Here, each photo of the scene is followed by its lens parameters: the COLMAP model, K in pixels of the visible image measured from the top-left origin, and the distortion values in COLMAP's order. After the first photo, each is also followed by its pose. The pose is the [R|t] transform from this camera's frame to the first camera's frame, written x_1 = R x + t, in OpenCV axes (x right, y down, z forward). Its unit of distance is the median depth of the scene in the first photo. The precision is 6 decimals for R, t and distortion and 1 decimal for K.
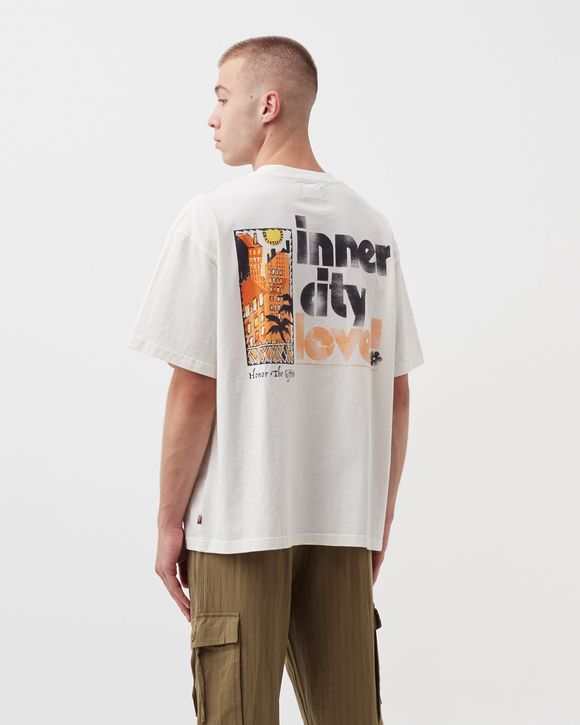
lens RADIAL K [[3893.7, 0, 290.0], [0, 3893.7, 362.4], [0, 0, 1]] dist [-0.389851, 0.000000]
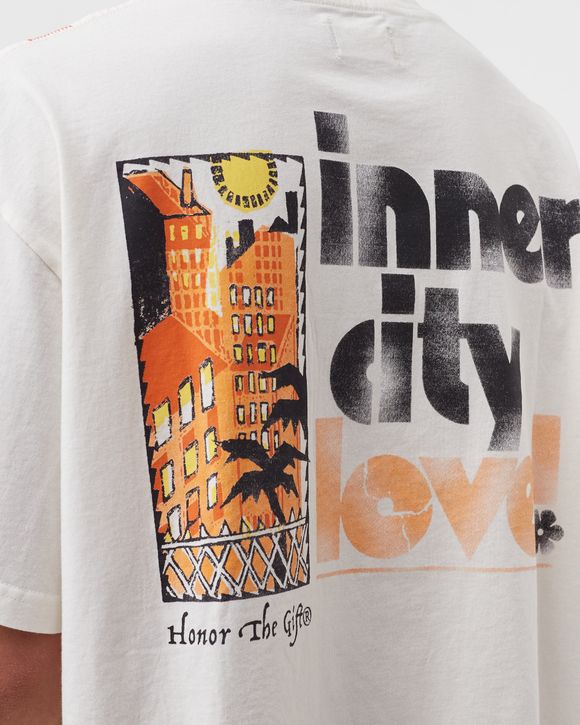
lens RADIAL K [[3893.7, 0, 290.4], [0, 3893.7, 362.1], [0, 0, 1]] dist [-0.389851, 0.000000]
pose [[0.999959, -0.001107, 0.009026, -0.003558], [0.000881, 0.999687, 0.024996, -0.025755], [-0.009051, -0.024987, 0.999647, 0.694672]]
